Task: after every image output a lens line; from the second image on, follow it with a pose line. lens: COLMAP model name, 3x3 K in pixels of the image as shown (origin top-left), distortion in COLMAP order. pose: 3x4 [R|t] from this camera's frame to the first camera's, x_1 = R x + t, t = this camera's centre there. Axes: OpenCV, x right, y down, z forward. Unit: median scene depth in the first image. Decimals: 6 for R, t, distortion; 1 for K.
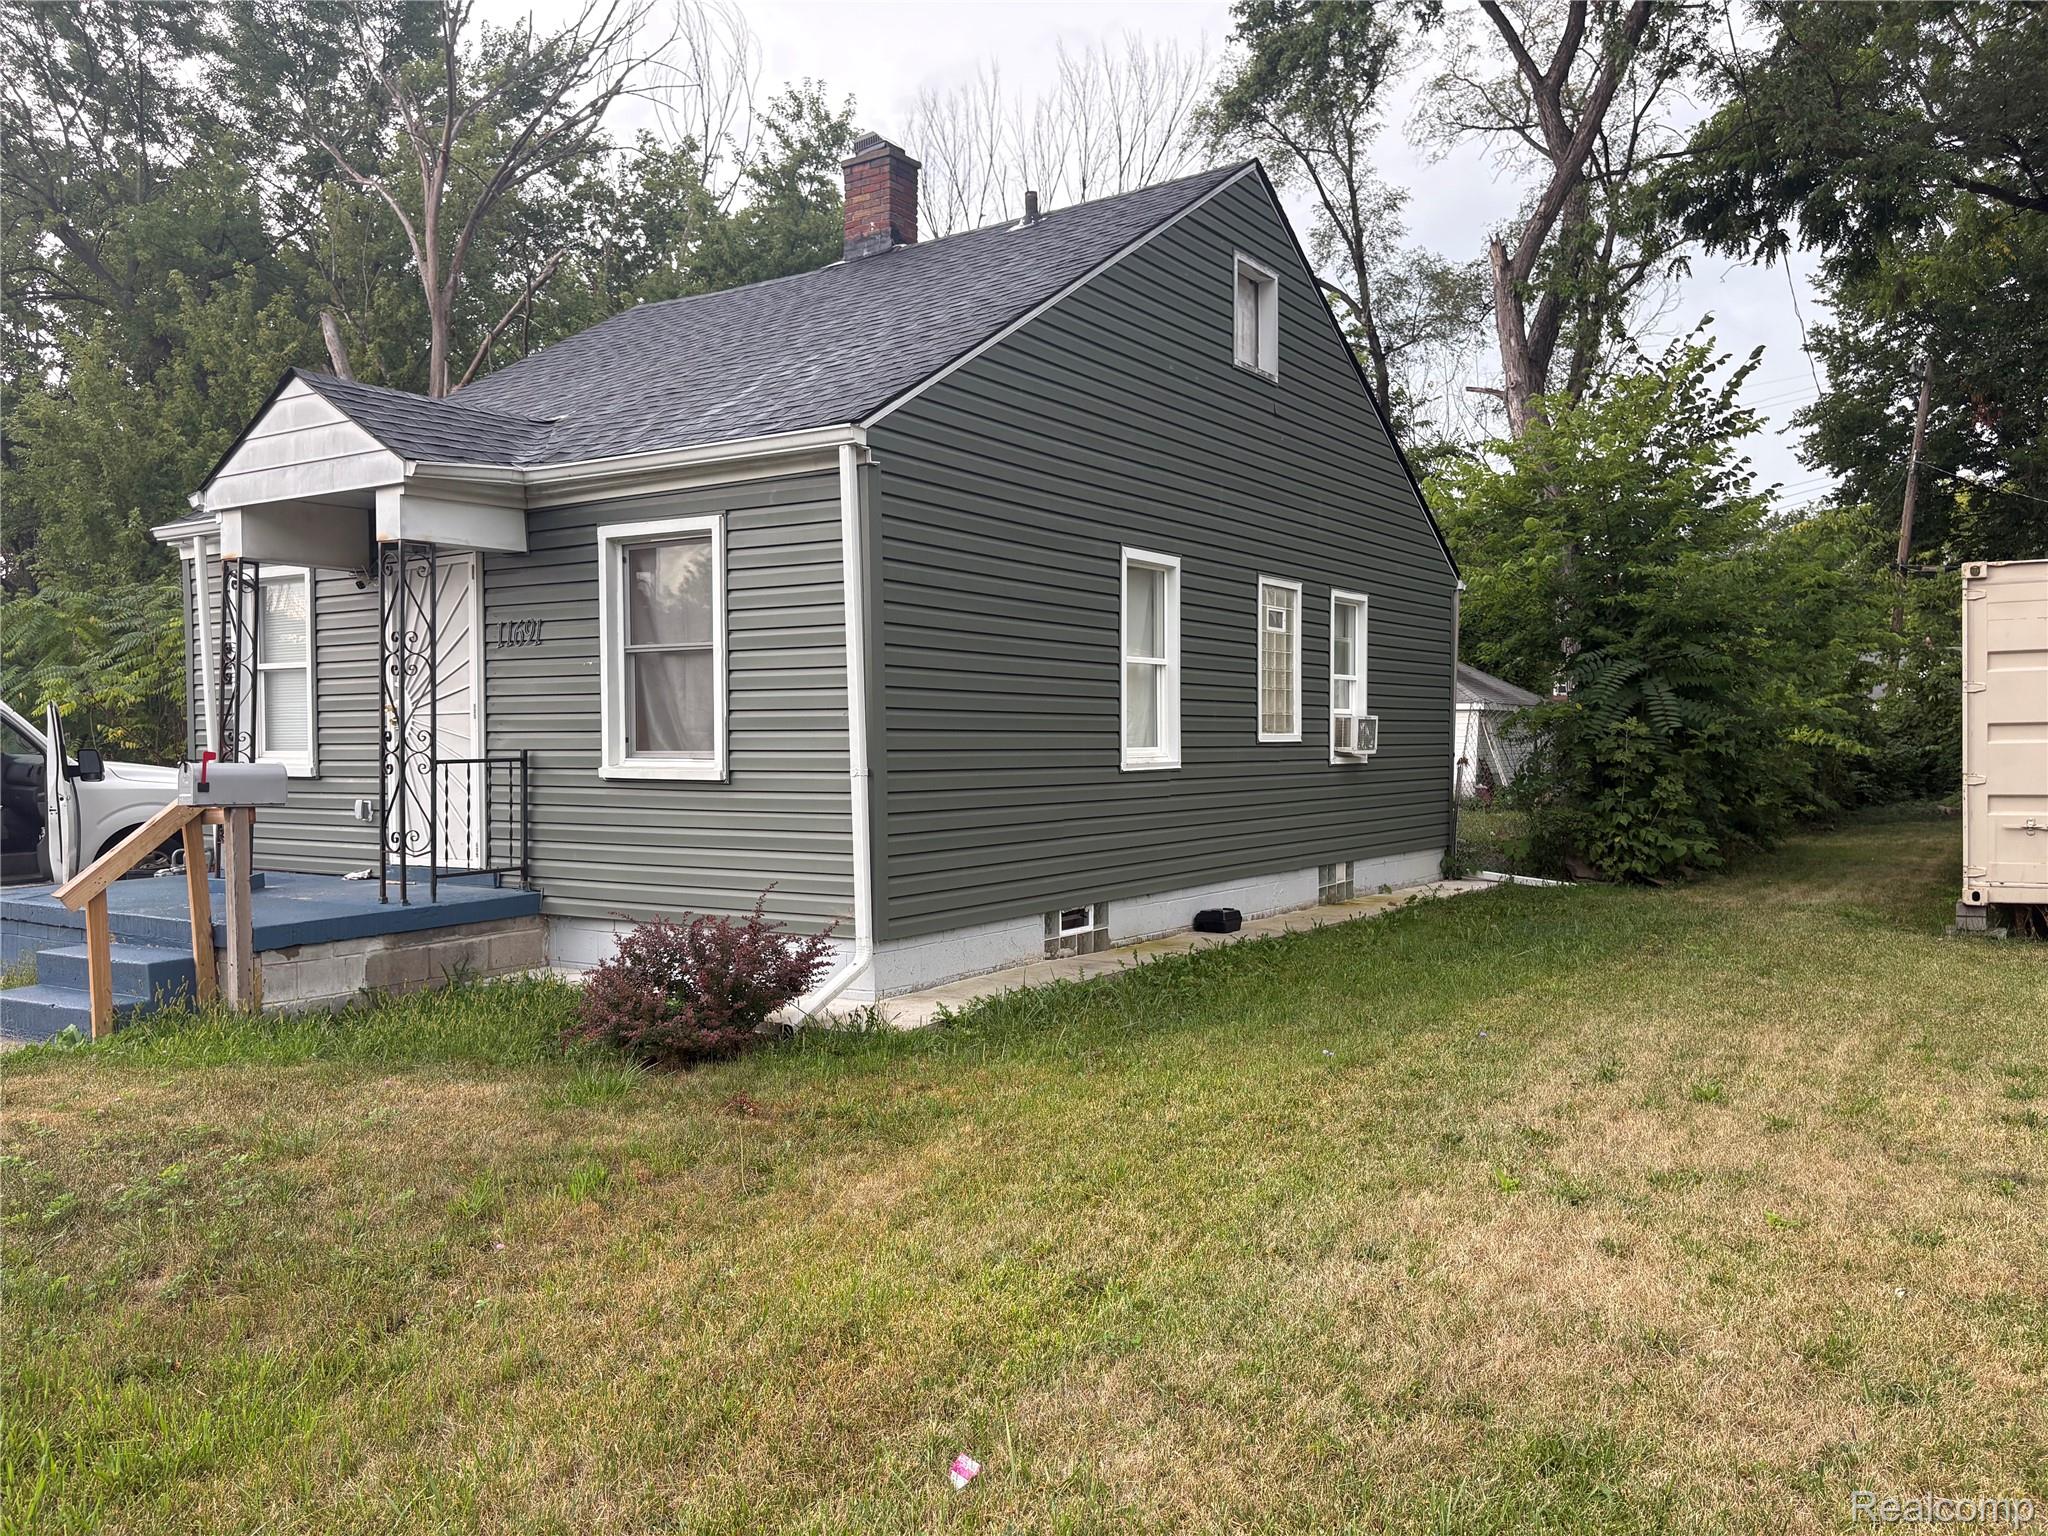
lens RADIAL K [[1553.0, 0, 1015.6], [0, 1553.0, 779.4], [0, 0, 1]] dist [0.028992, -0.008614]
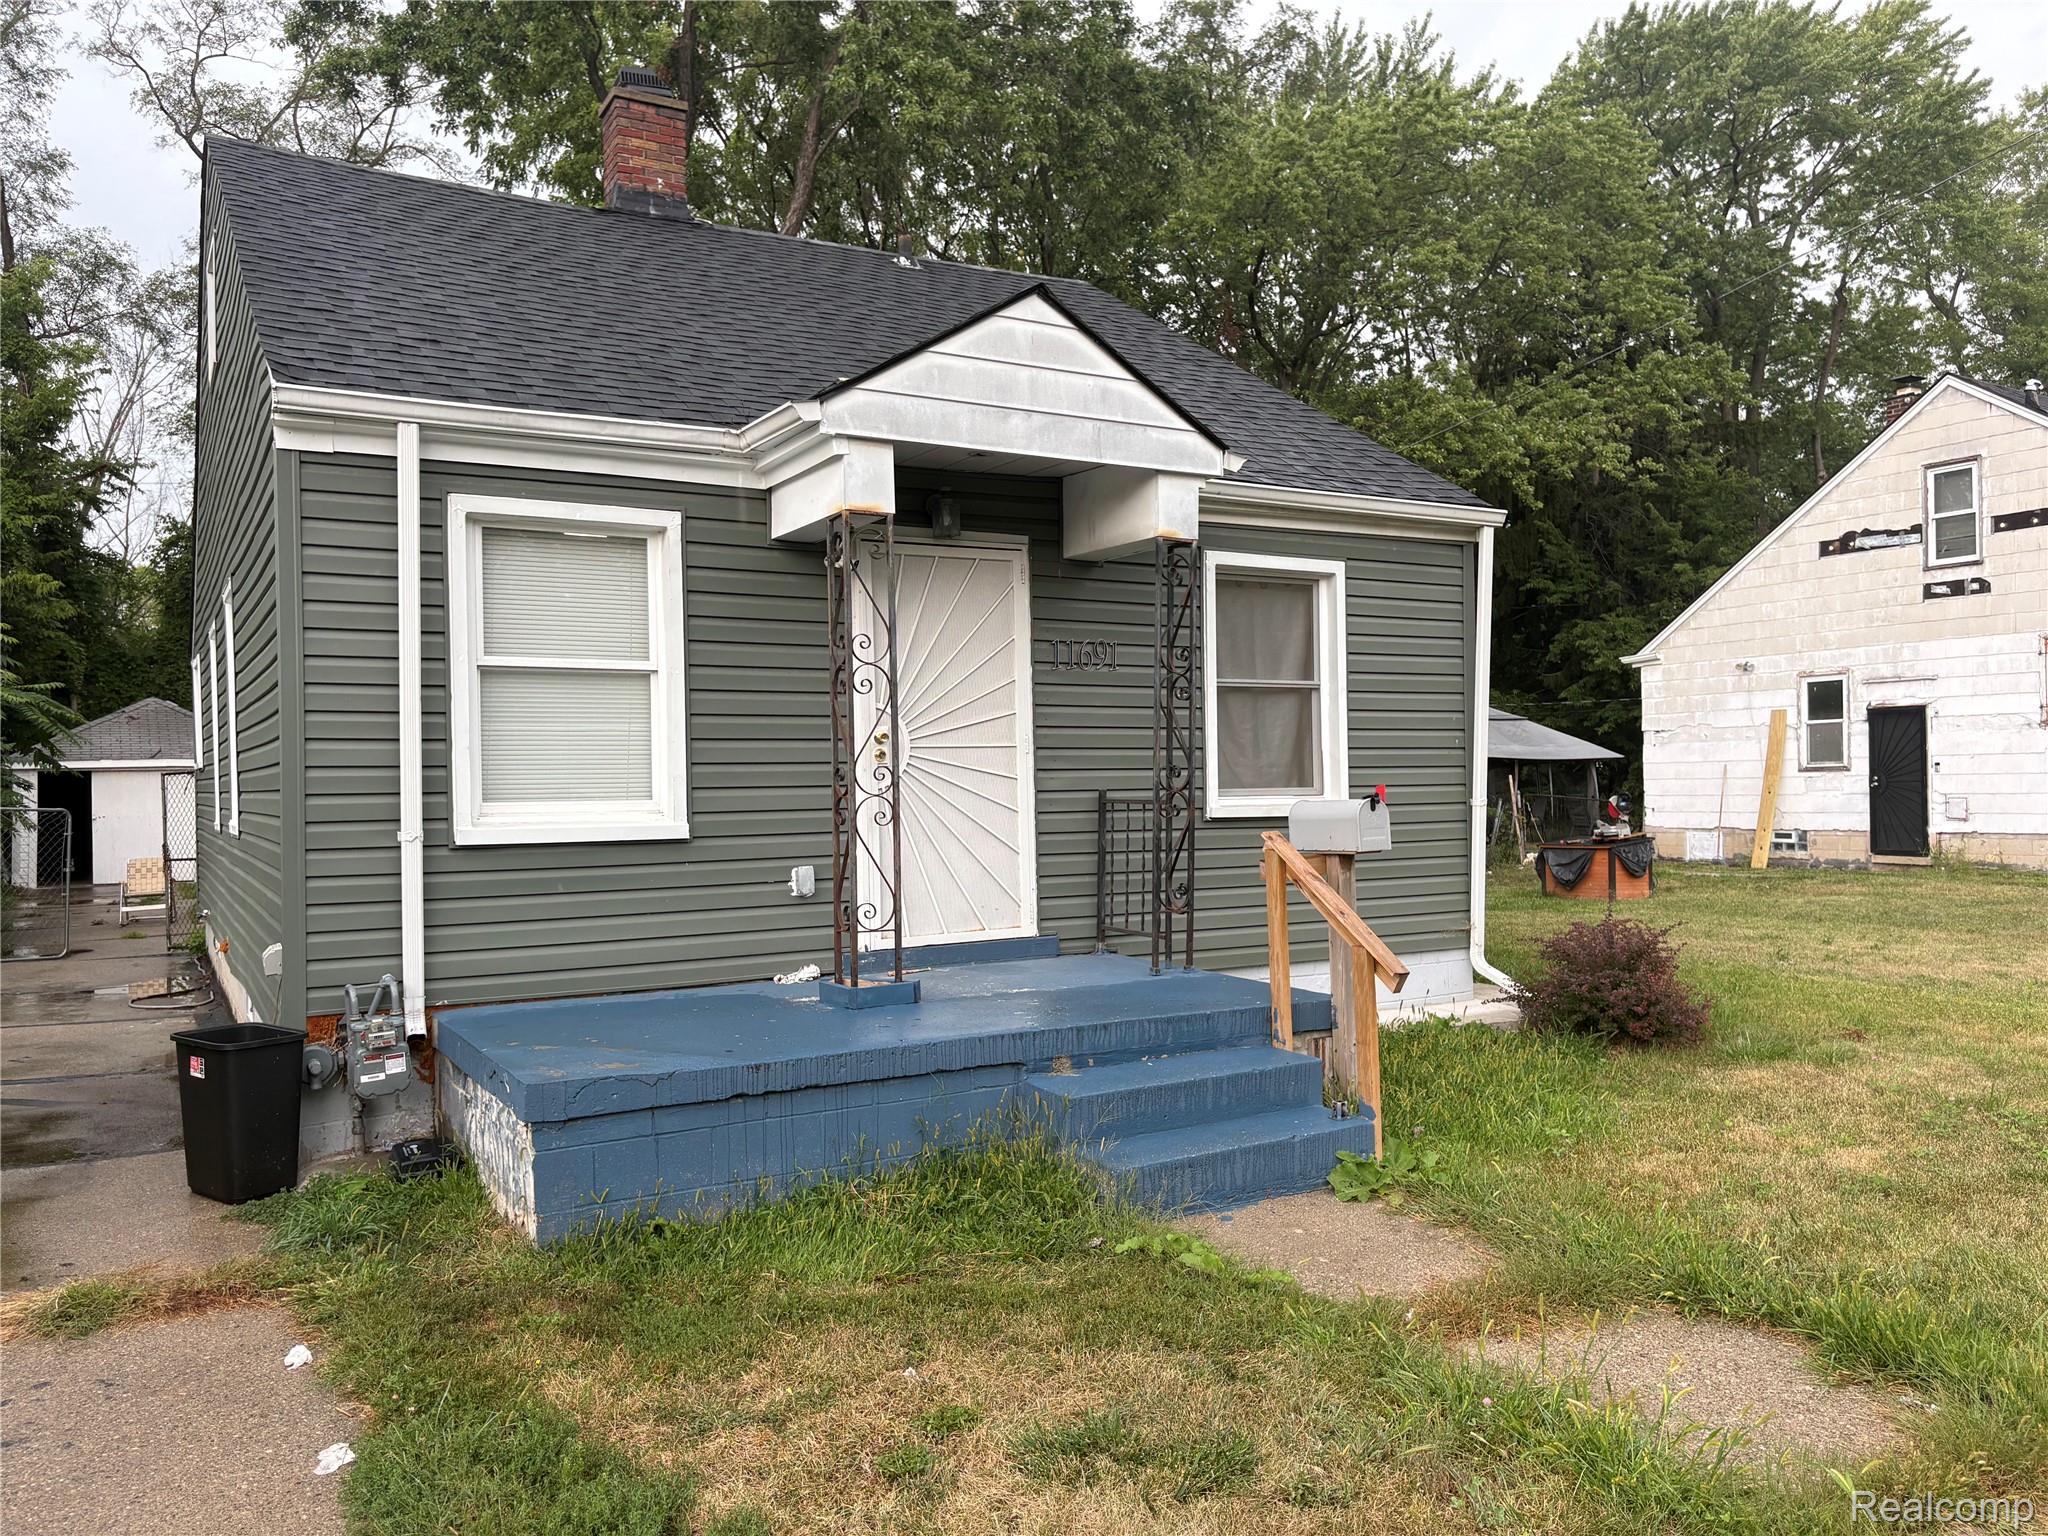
lens RADIAL K [[1555.9, 0, 1024.0], [0, 1555.9, 768.0], [0, 0, 1]] dist [0.064859, -0.078931]
pose [[0.445975, 0.008909, 0.895001, -1.078097], [0.035509, 0.998987, -0.027638, -0.008311], [-0.894341, 0.044106, 0.445207, 0.641254]]
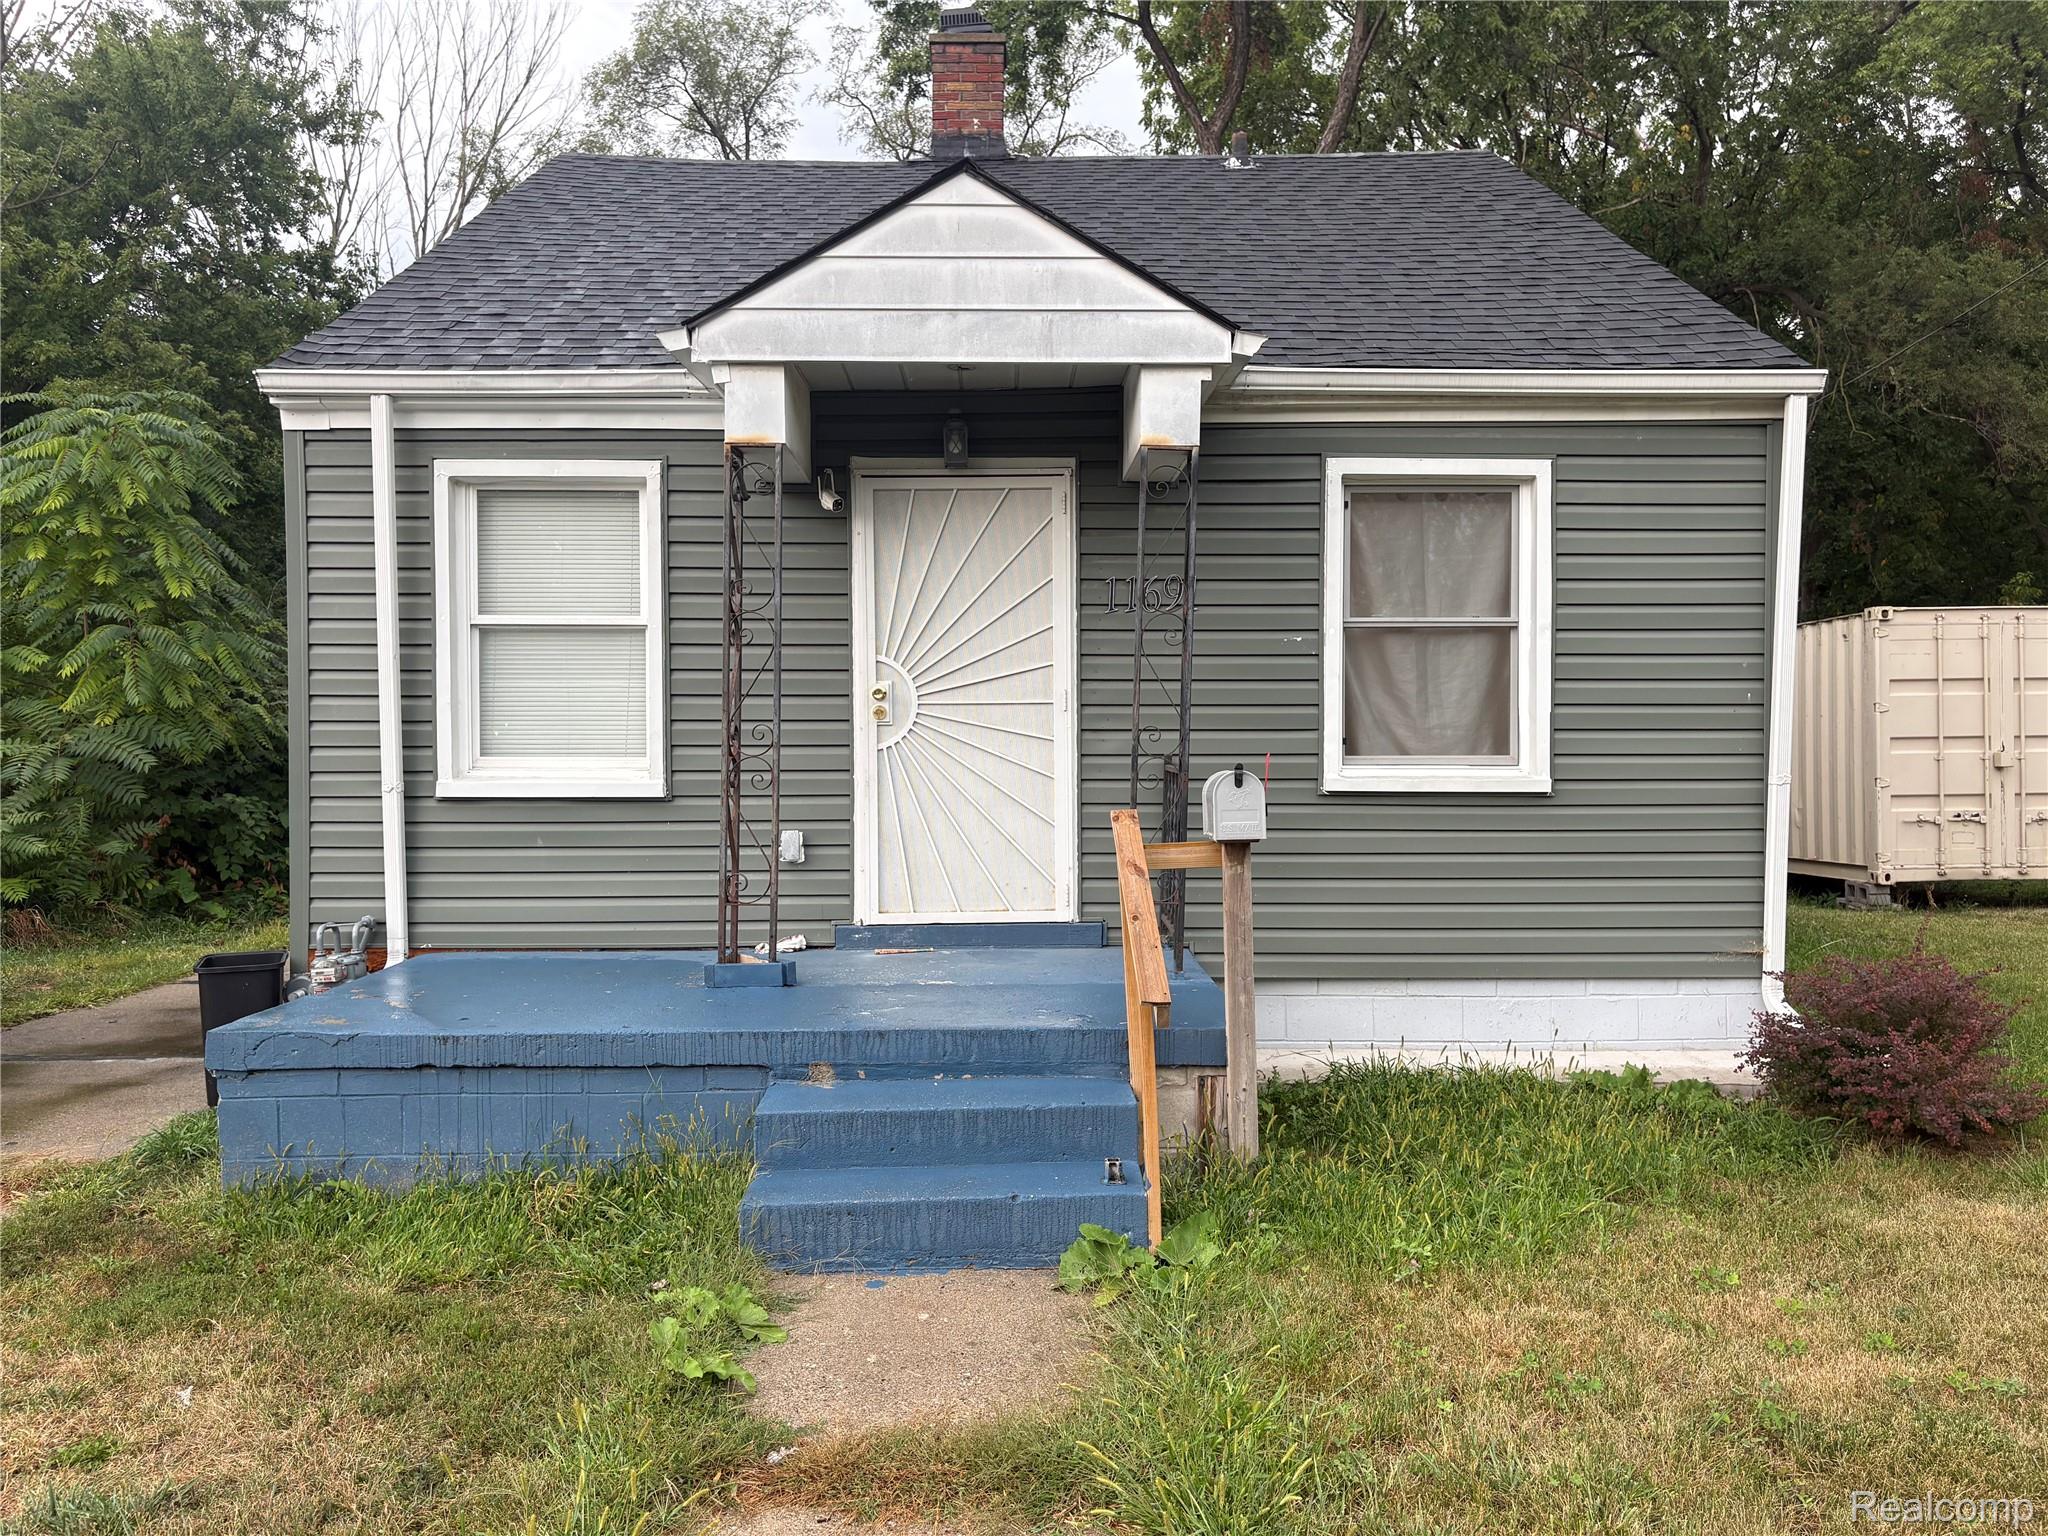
lens RADIAL K [[1553.0, 0, 1015.6], [0, 1553.0, 779.4], [0, 0, 1]] dist [0.028992, -0.008614]
pose [[0.826389, -0.005971, 0.563068, -0.763031], [0.010592, 0.999932, -0.004942, -0.004208], [-0.563000, 0.010048, 0.826396, 0.433391]]
